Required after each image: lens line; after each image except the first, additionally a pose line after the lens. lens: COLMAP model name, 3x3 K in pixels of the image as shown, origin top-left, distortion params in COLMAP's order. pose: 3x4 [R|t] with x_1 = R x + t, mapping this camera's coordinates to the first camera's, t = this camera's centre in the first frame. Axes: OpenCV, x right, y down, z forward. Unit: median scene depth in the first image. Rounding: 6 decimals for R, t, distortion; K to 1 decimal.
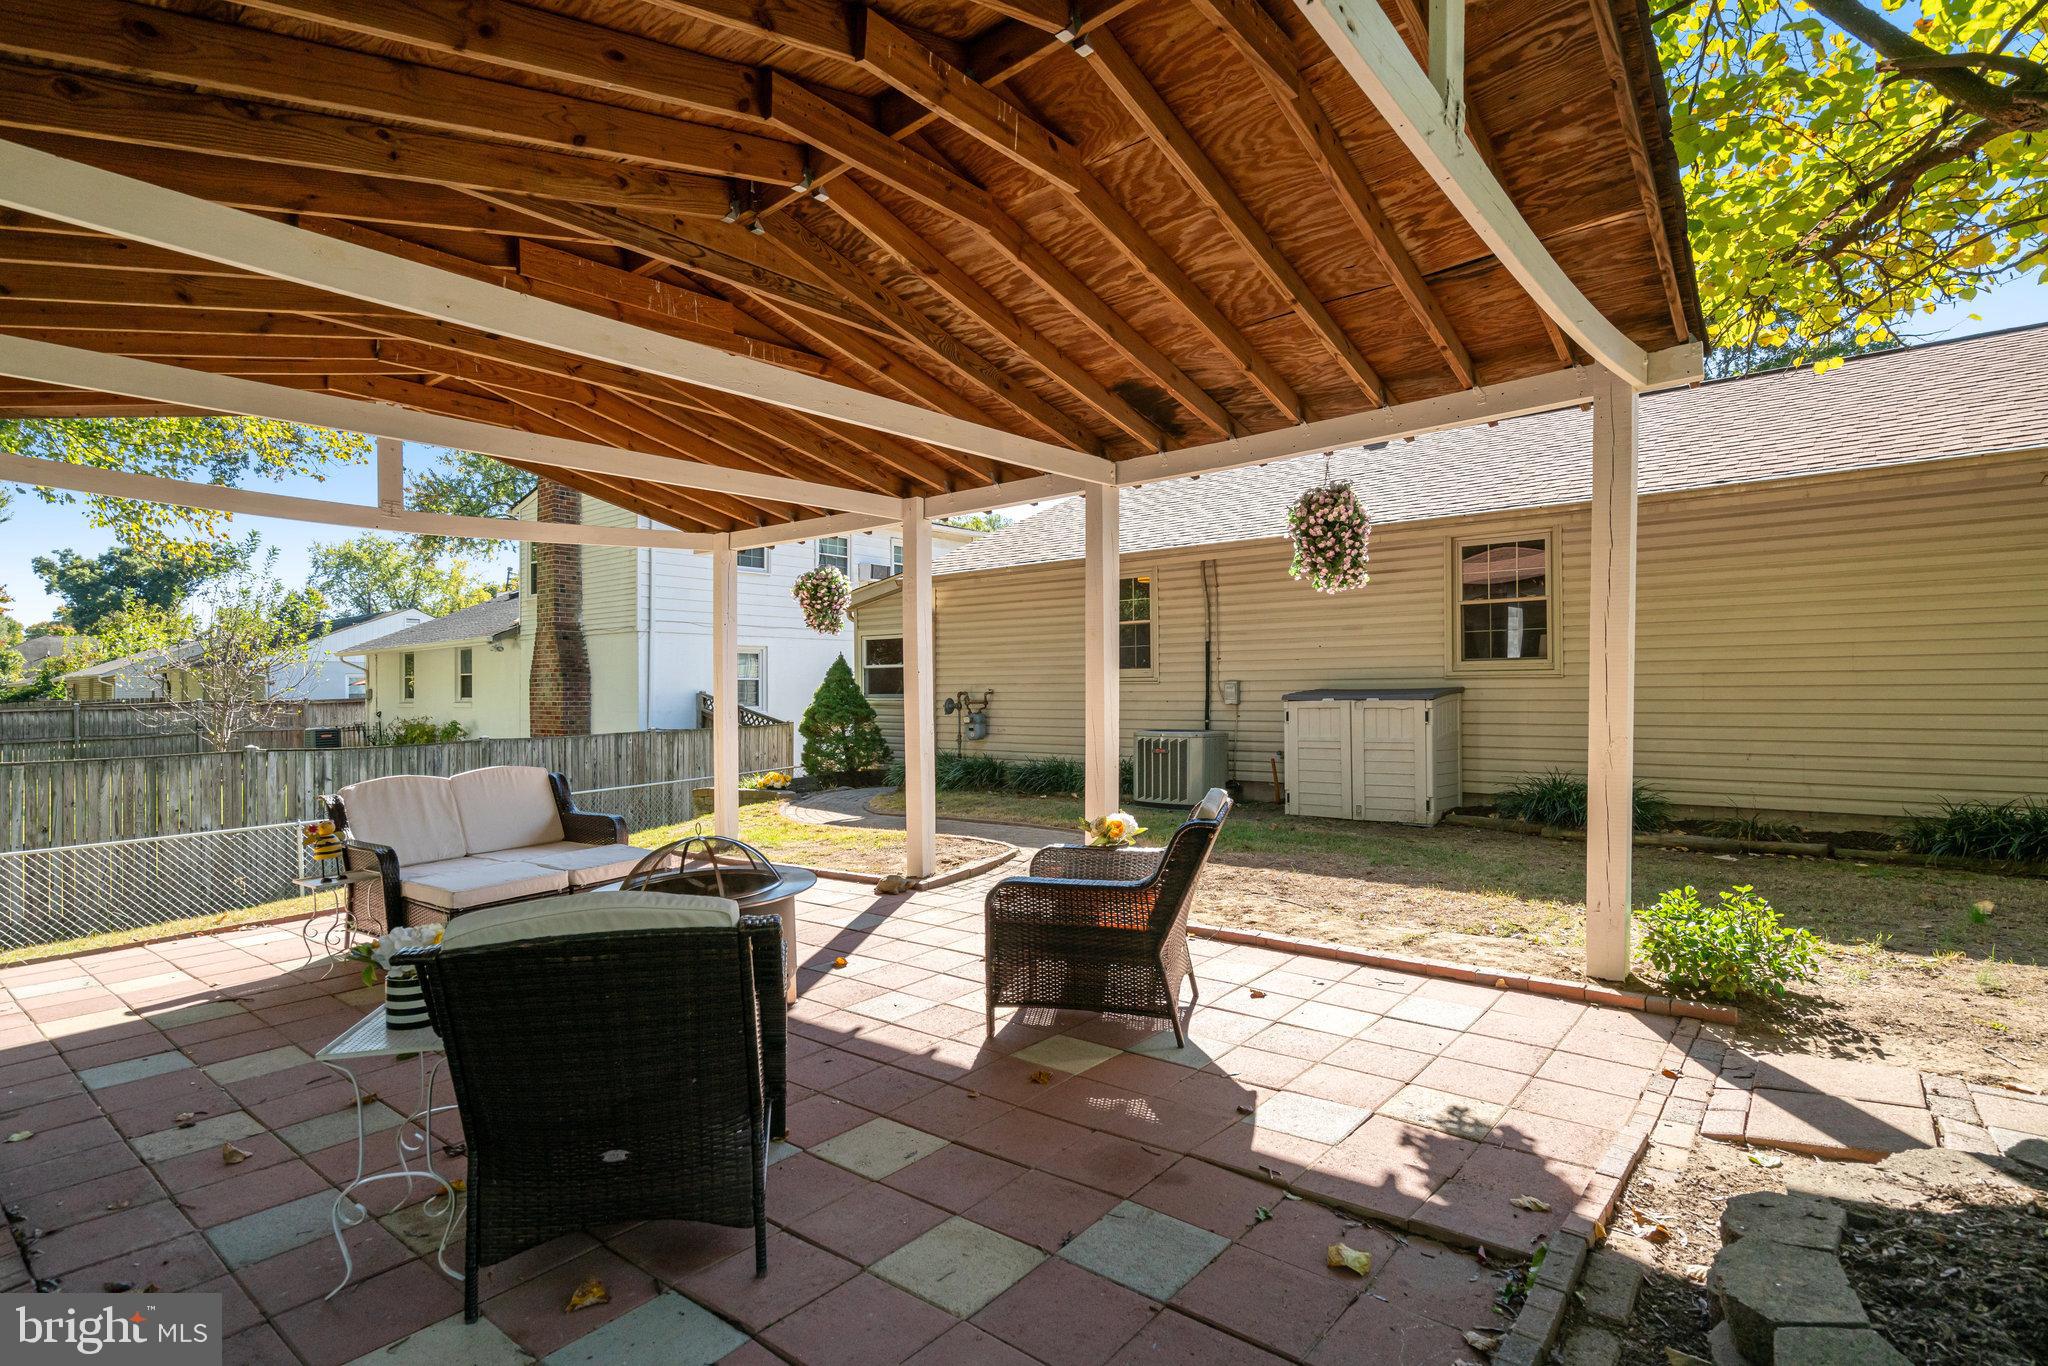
lens RADIAL K [[1030.4, 0, 1018.5], [0, 1030.4, 678.2], [0, 0, 1]] dist [0.000407, 0.000055]
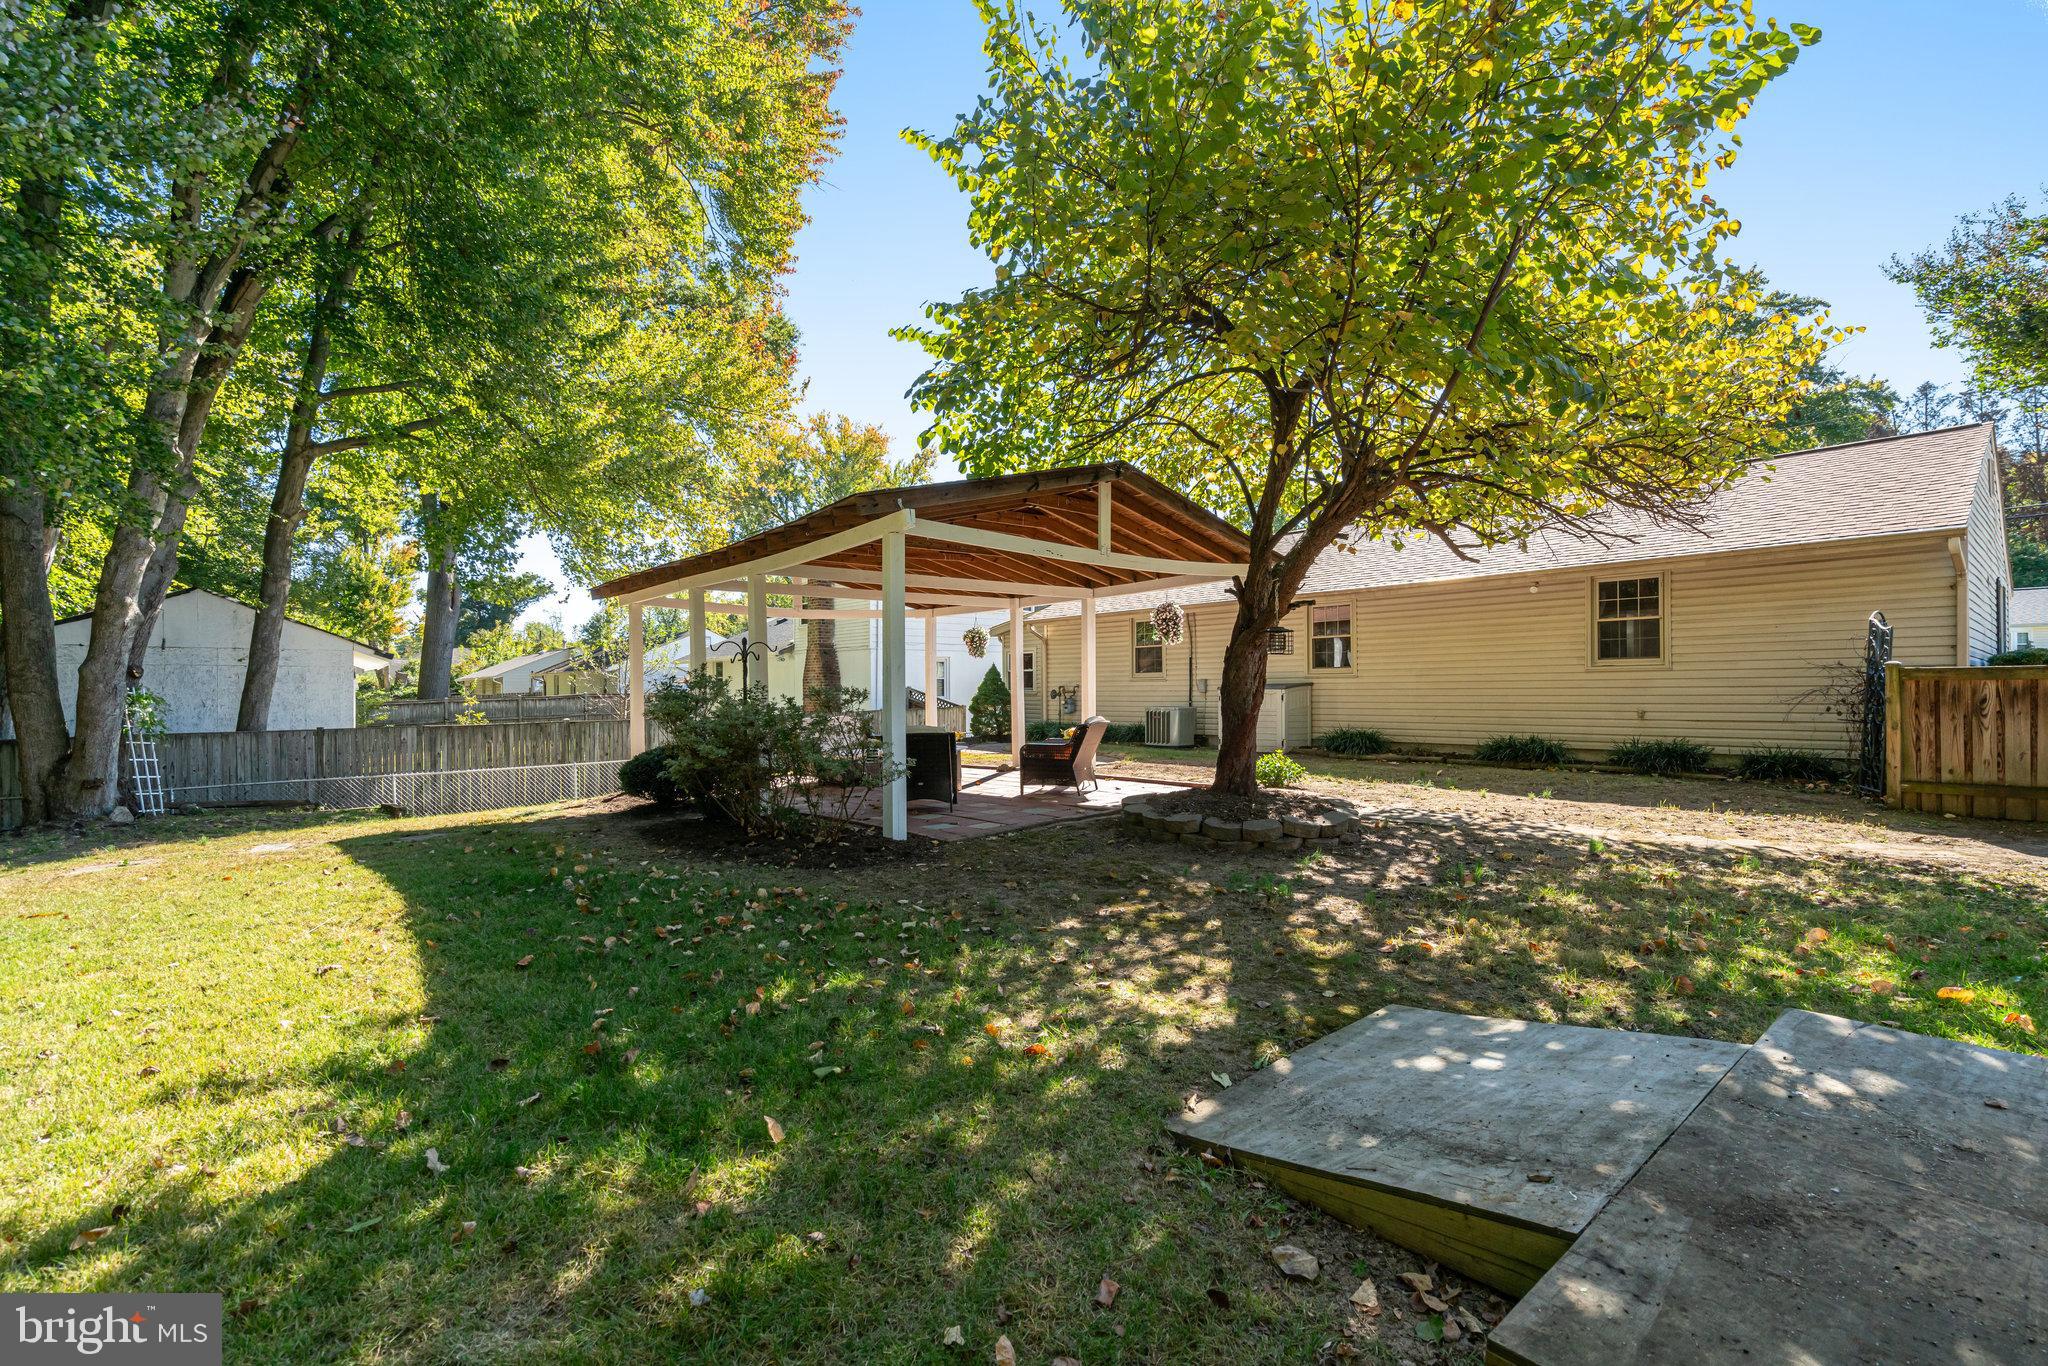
lens RADIAL K [[928.7, 0, 1017.1], [0, 928.7, 686.5], [0, 0, 1]] dist [-0.005919, -0.000676]
pose [[0.986272, -0.001028, -0.165124, 0.111006], [0.002811, 0.999940, 0.010564, -0.002293], [0.165103, -0.010883, 0.986216, -0.464234]]
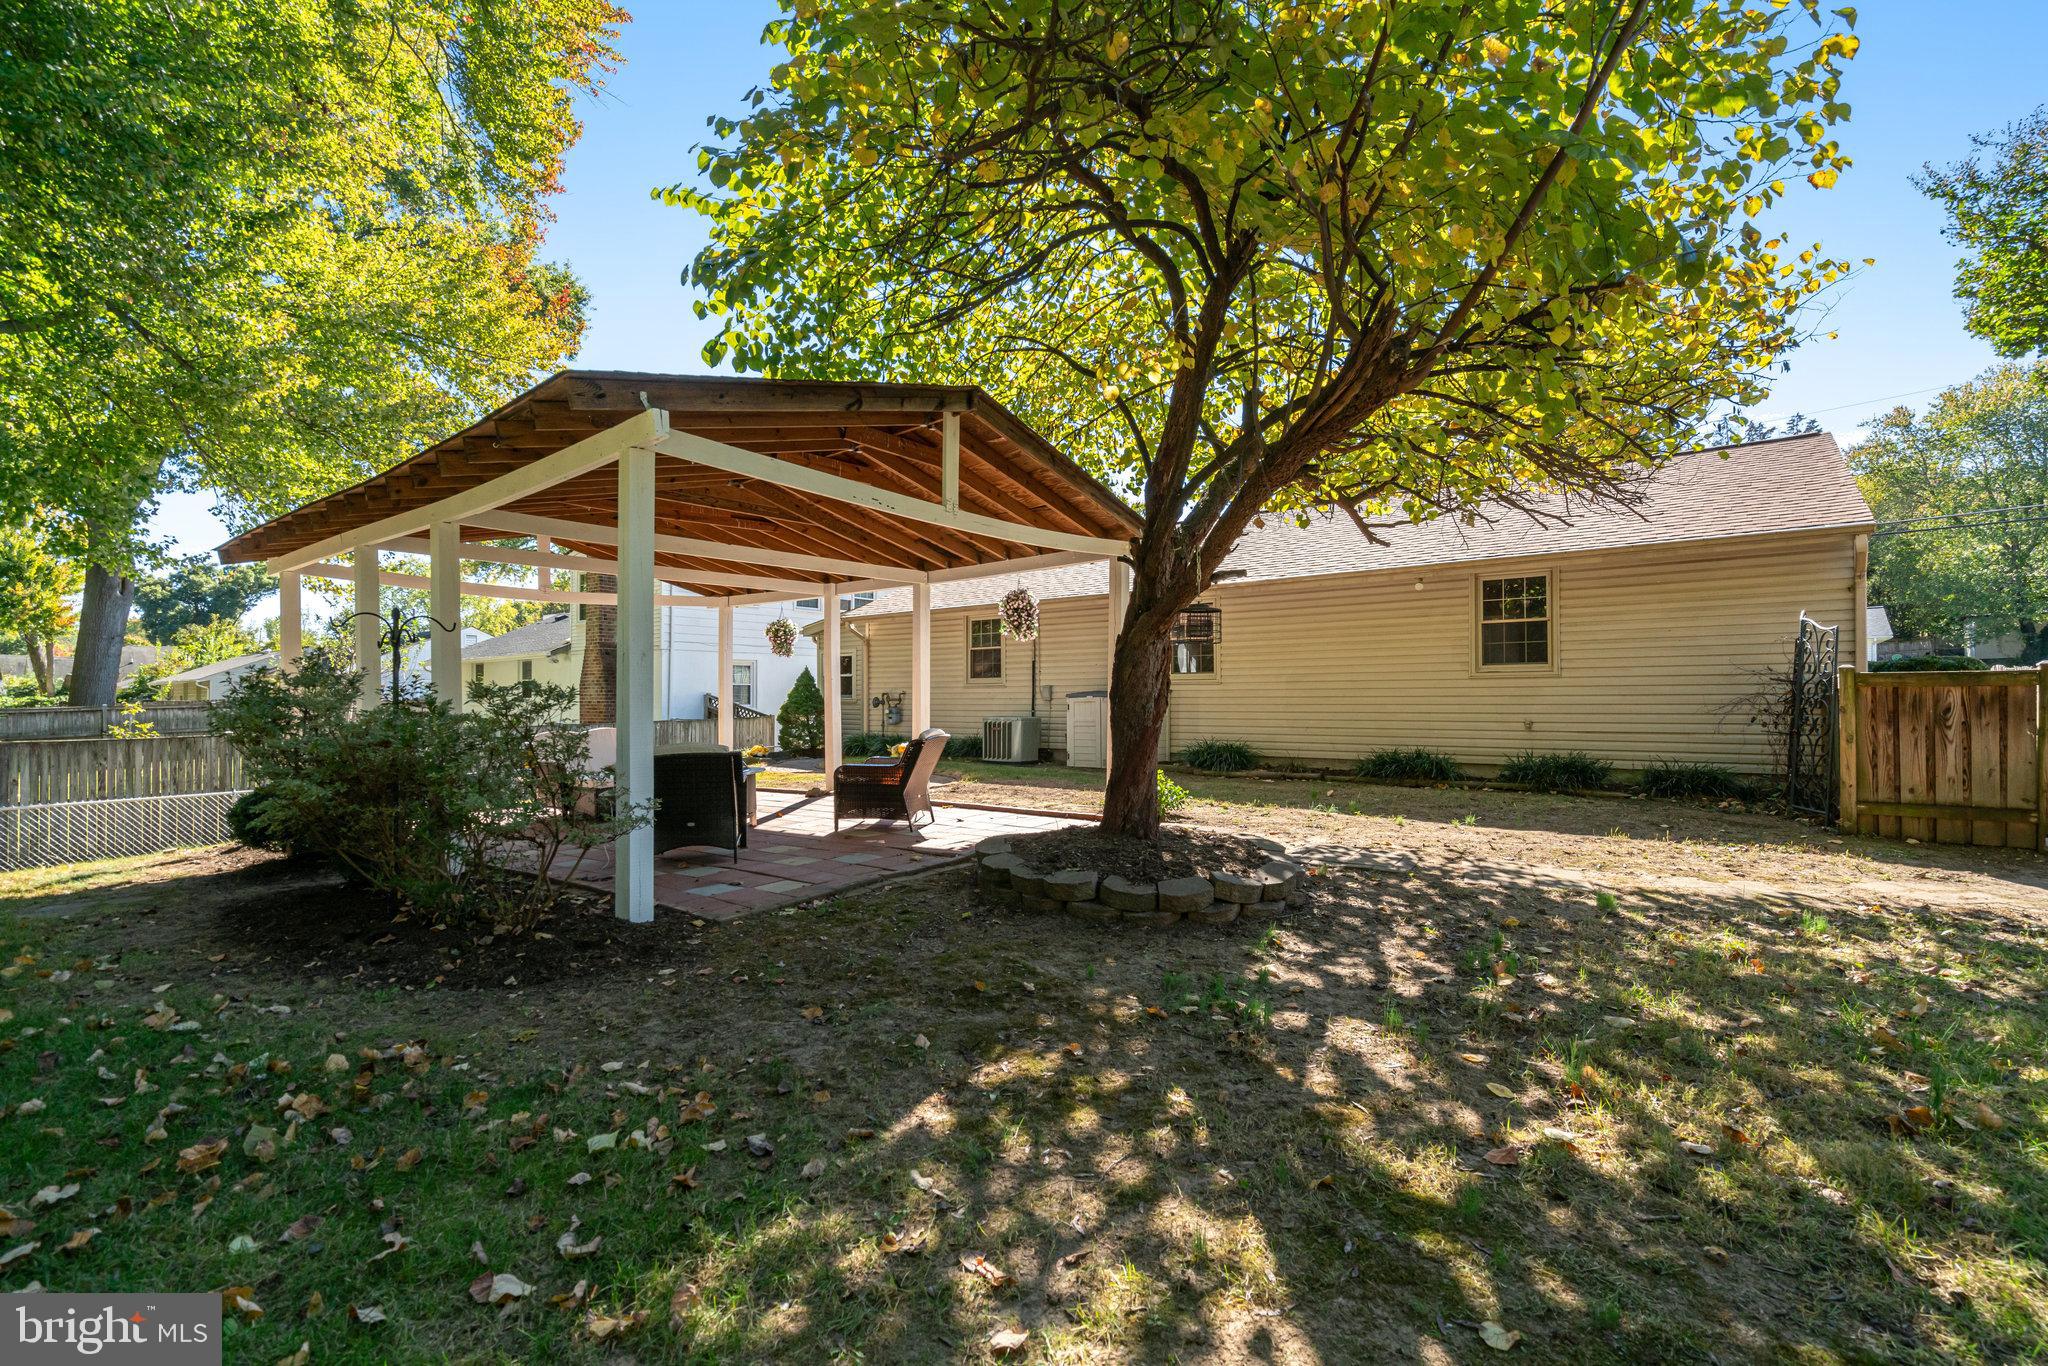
lens RADIAL K [[928.7, 0, 1017.1], [0, 928.7, 686.5], [0, 0, 1]] dist [-0.005919, -0.000676]
pose [[0.999628, 0.004185, 0.026953, 0.087629], [-0.004181, 0.999991, -0.000213, 0.003005], [-0.026954, 0.000100, 0.999637, -0.307519]]
